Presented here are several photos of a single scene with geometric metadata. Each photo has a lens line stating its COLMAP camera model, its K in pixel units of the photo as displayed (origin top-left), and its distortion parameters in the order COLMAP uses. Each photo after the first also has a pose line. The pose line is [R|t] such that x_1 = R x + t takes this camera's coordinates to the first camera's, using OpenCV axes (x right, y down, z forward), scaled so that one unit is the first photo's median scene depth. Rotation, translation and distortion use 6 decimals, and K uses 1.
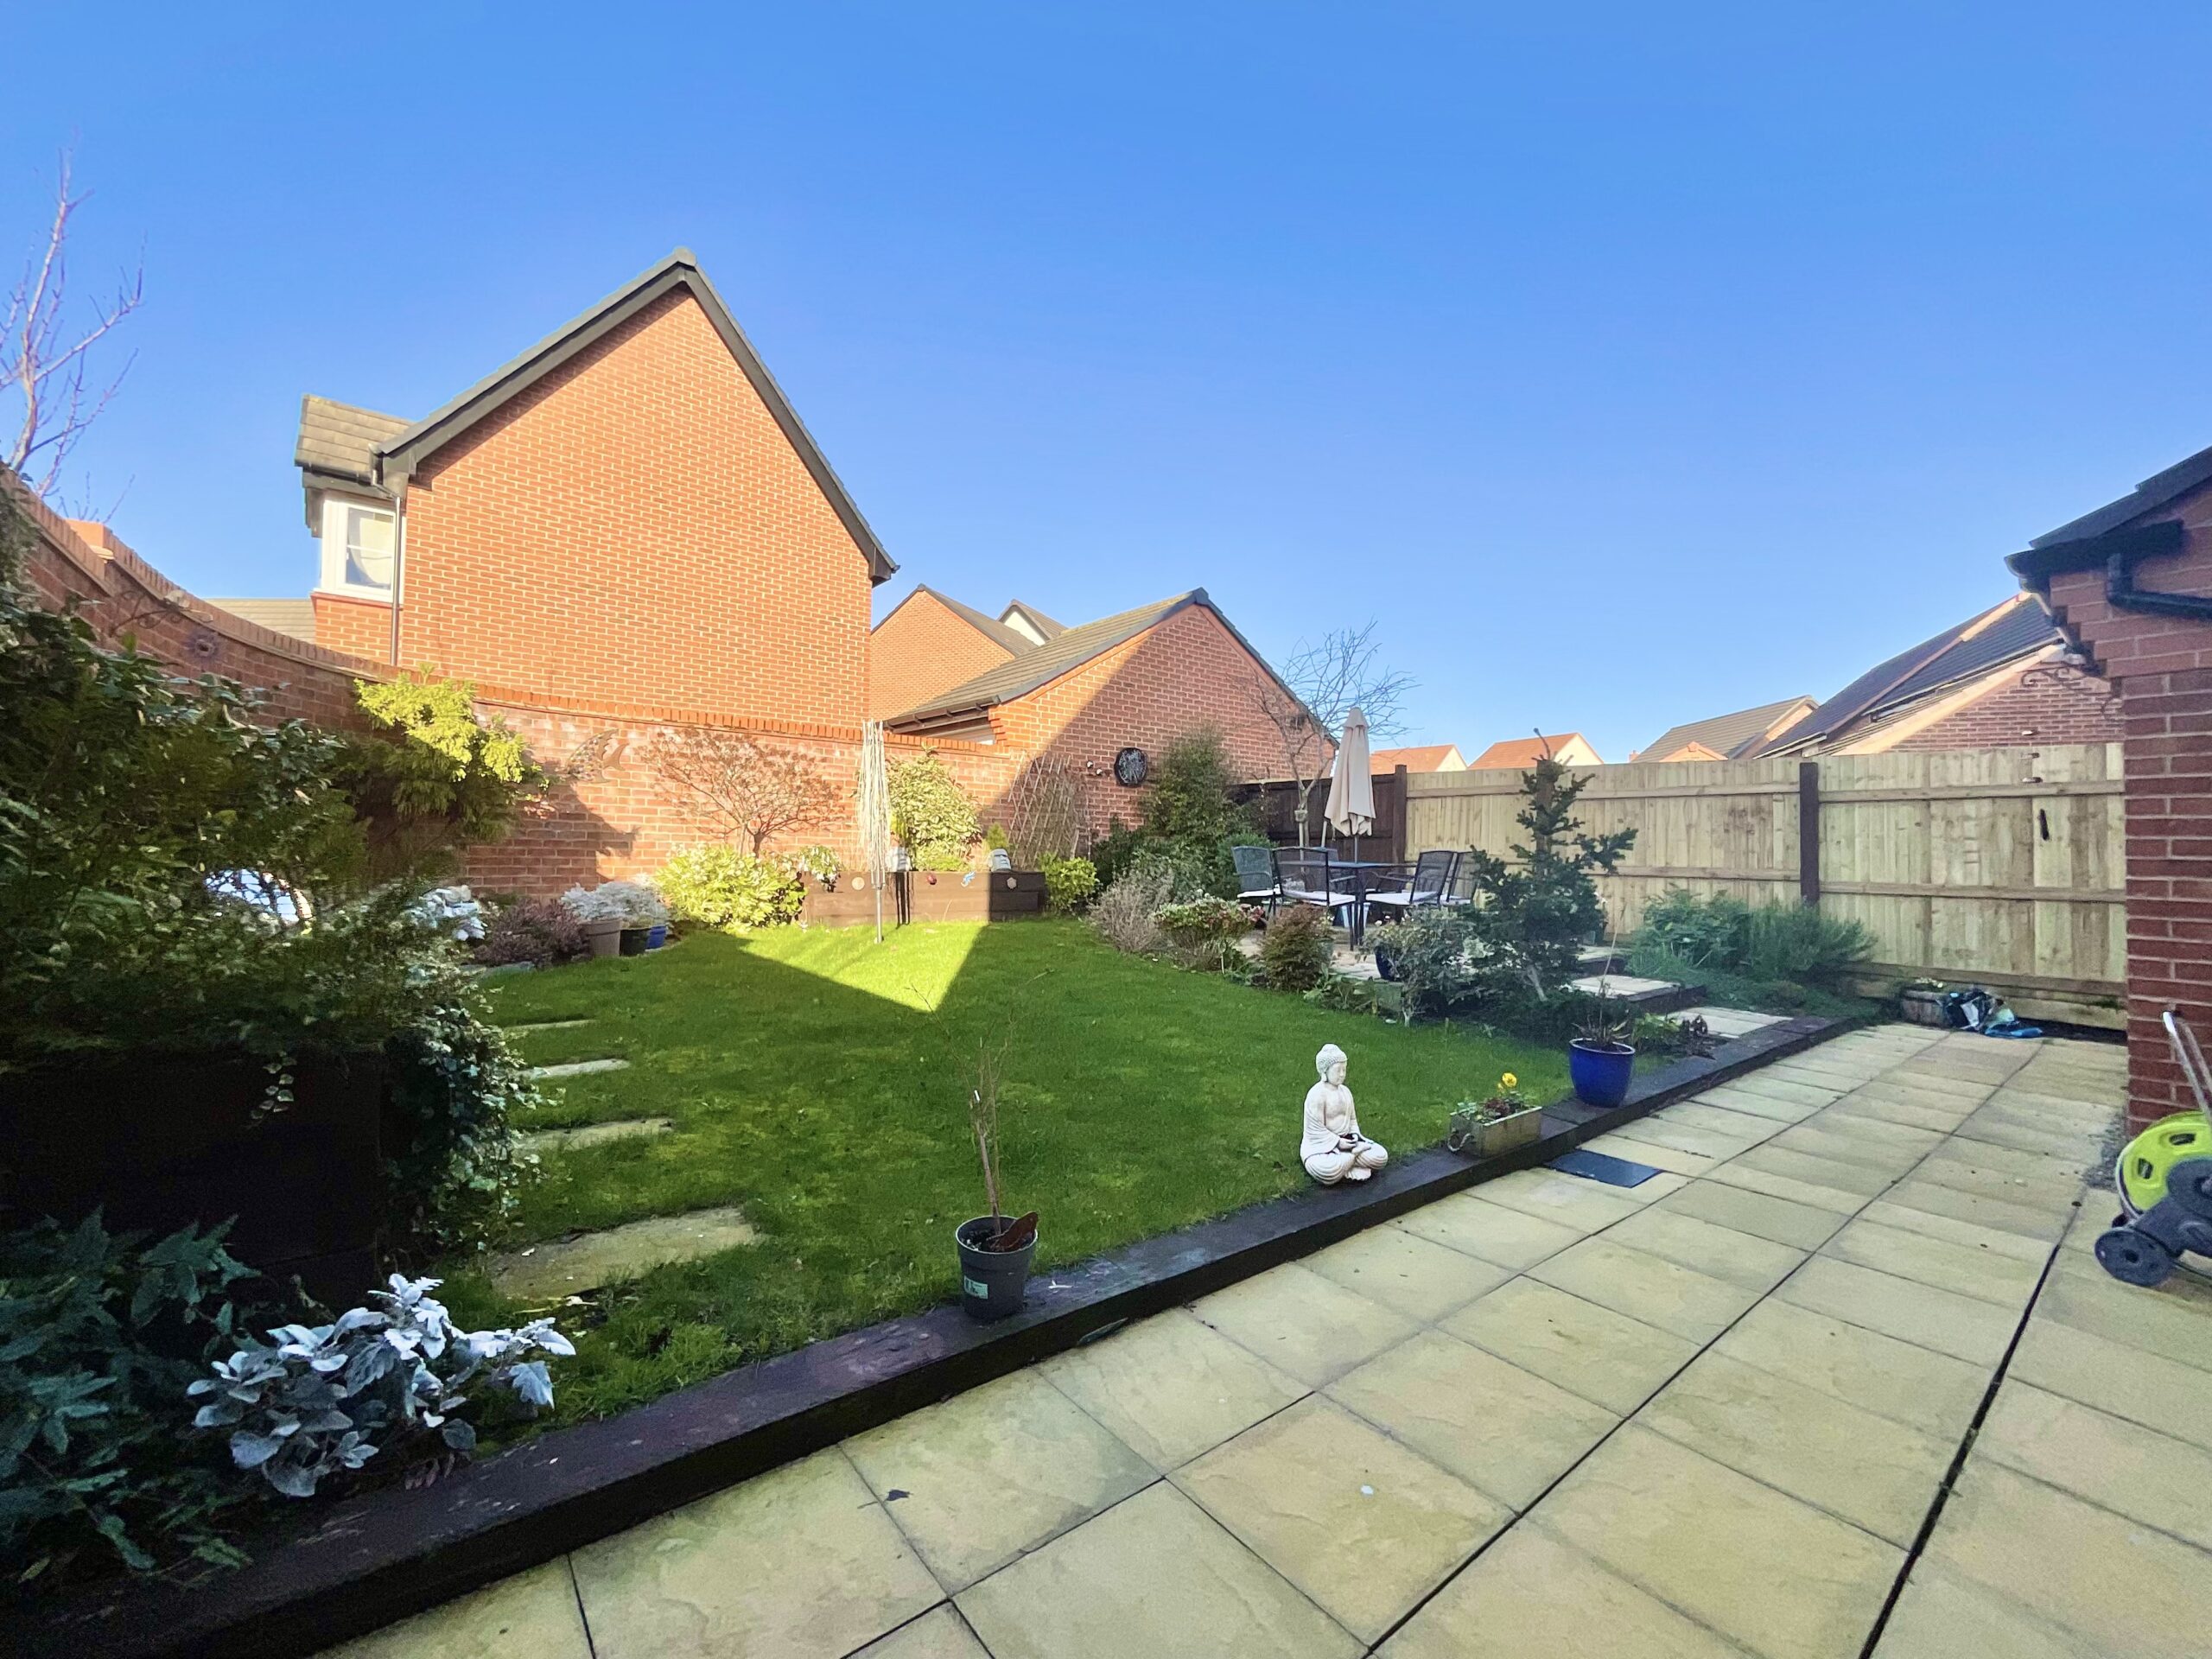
lens RADIAL K [[903.0, 0, 1098.6], [0, 903.0, 829.2], [0, 0, 1]] dist [-0.003144, -0.000164]
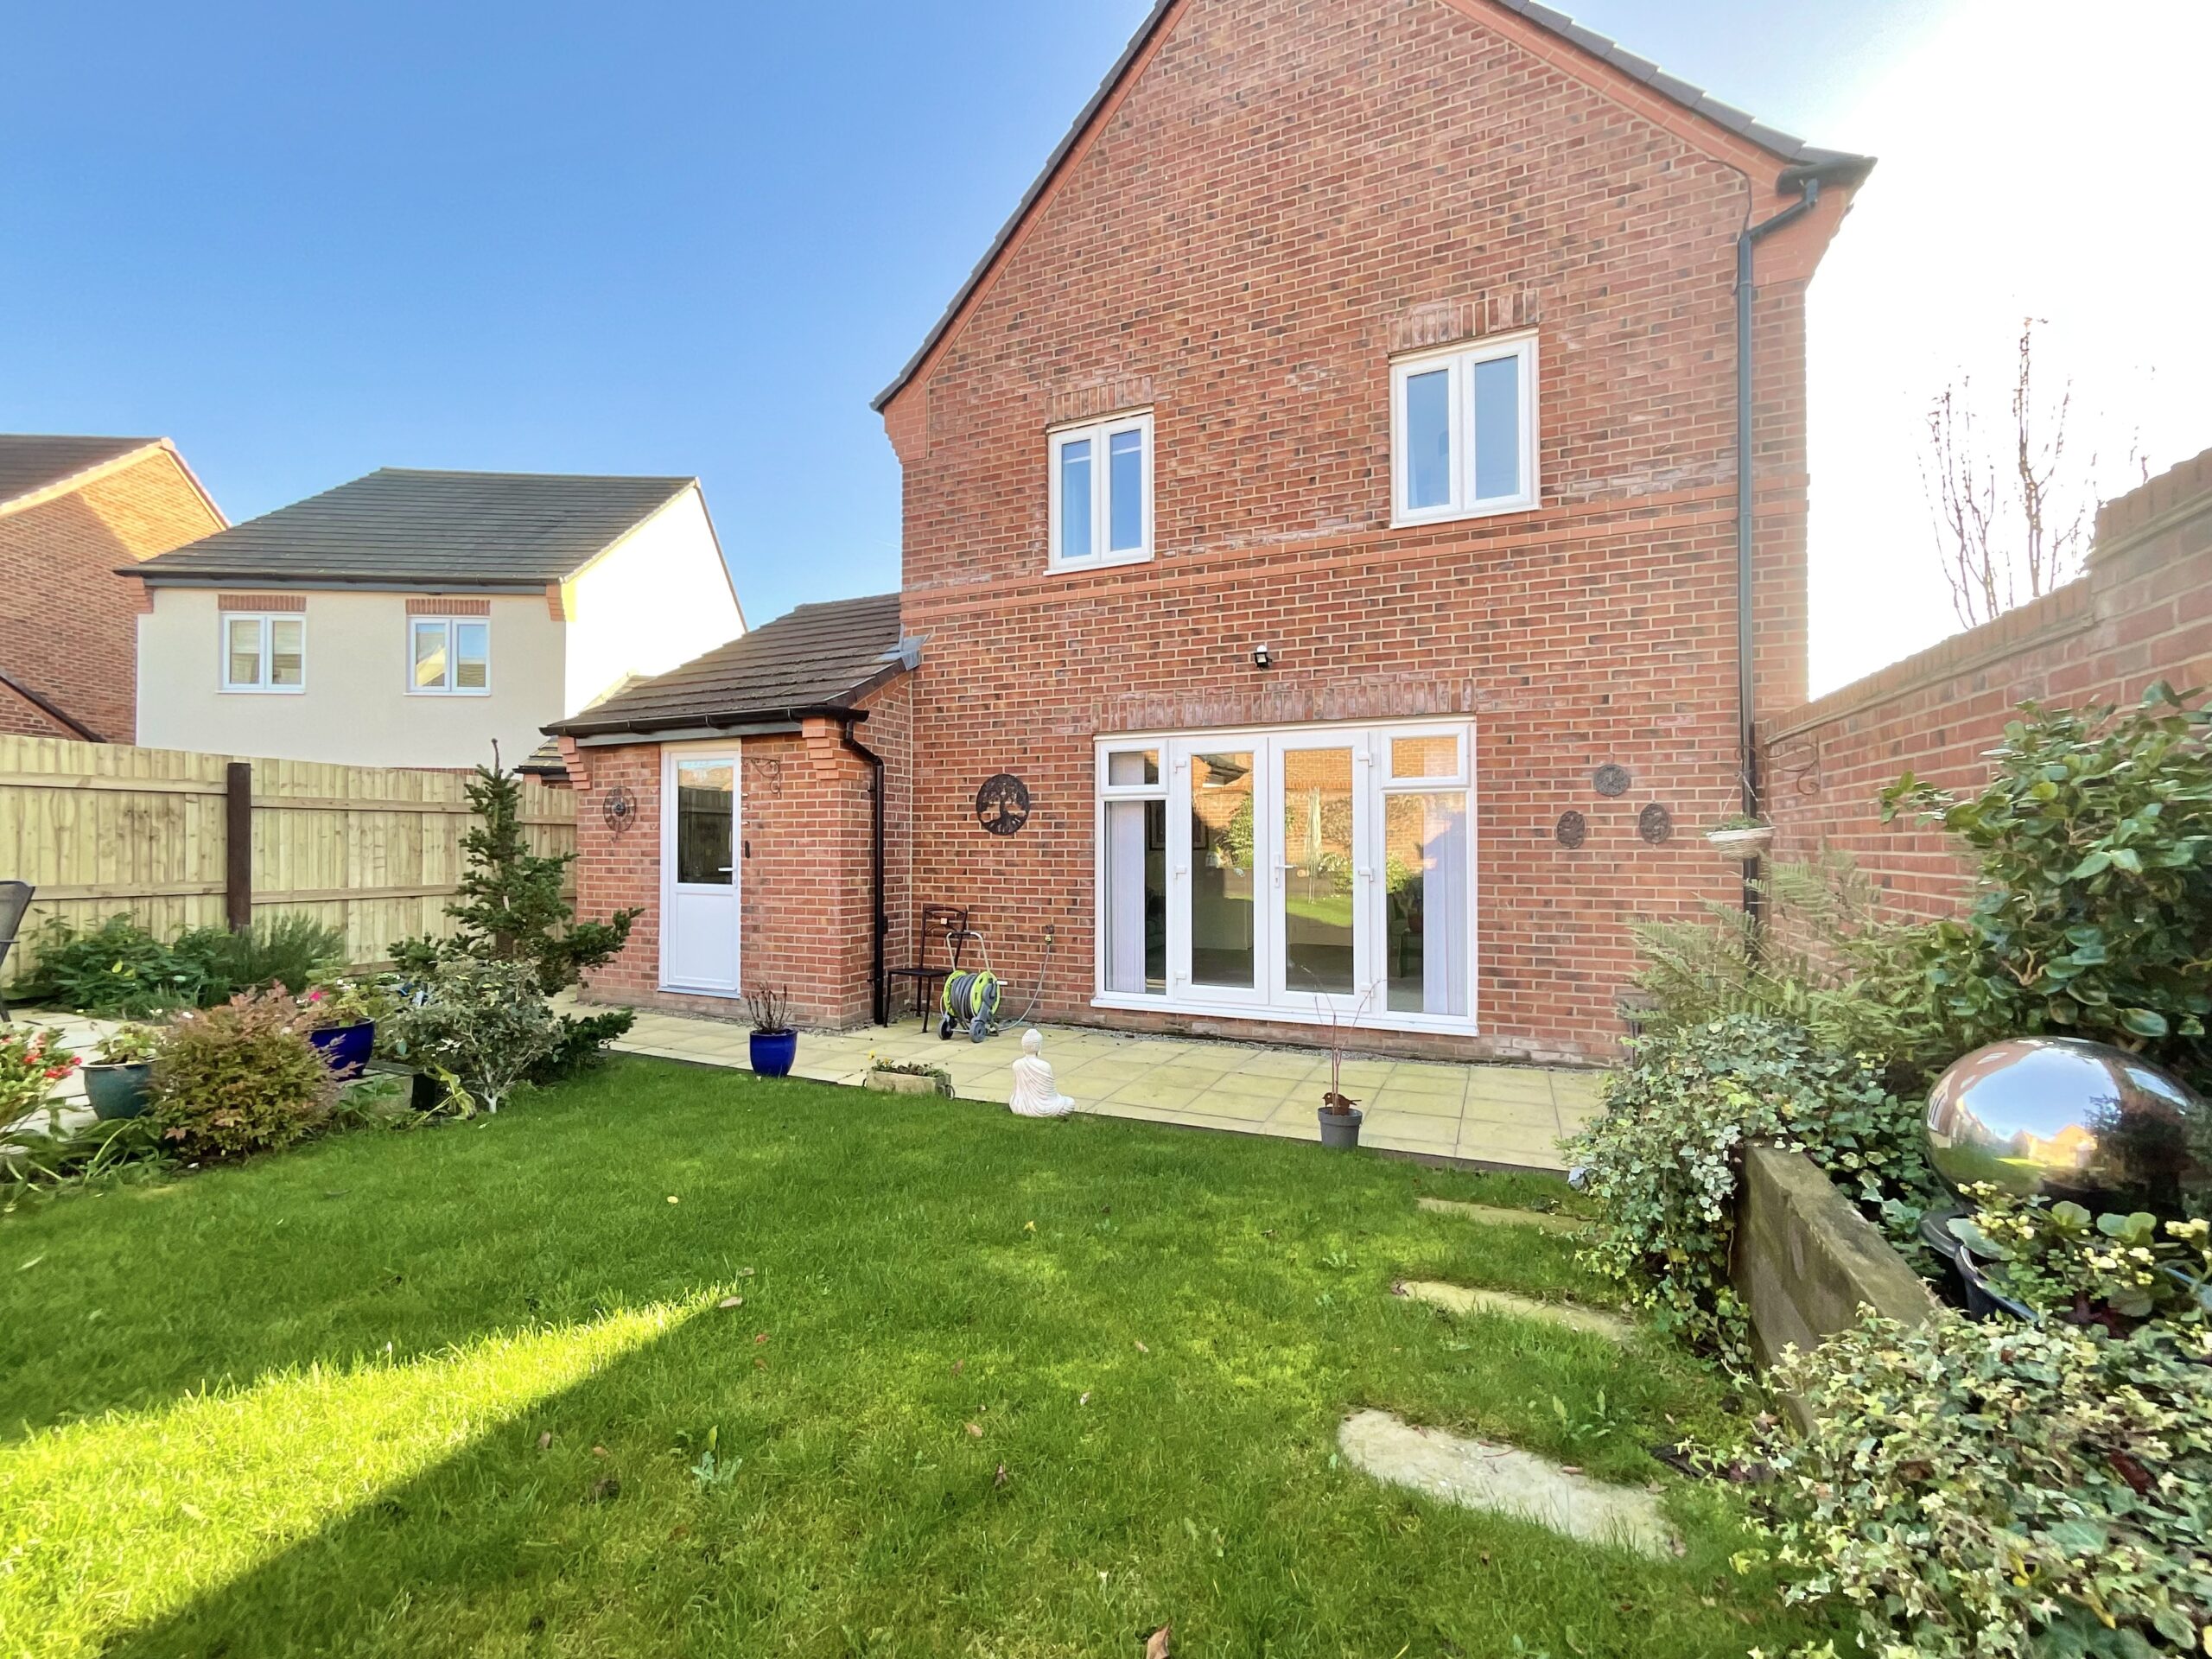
lens RADIAL K [[903.0, 0, 1098.6], [0, 903.0, 829.2], [0, 0, 1]] dist [-0.003144, -0.000164]
pose [[-0.468413, 0.001284, 0.883509, -0.413118], [-0.028874, 0.999443, -0.016761, -0.016659], [-0.883038, -0.033361, -0.468115, 0.647900]]
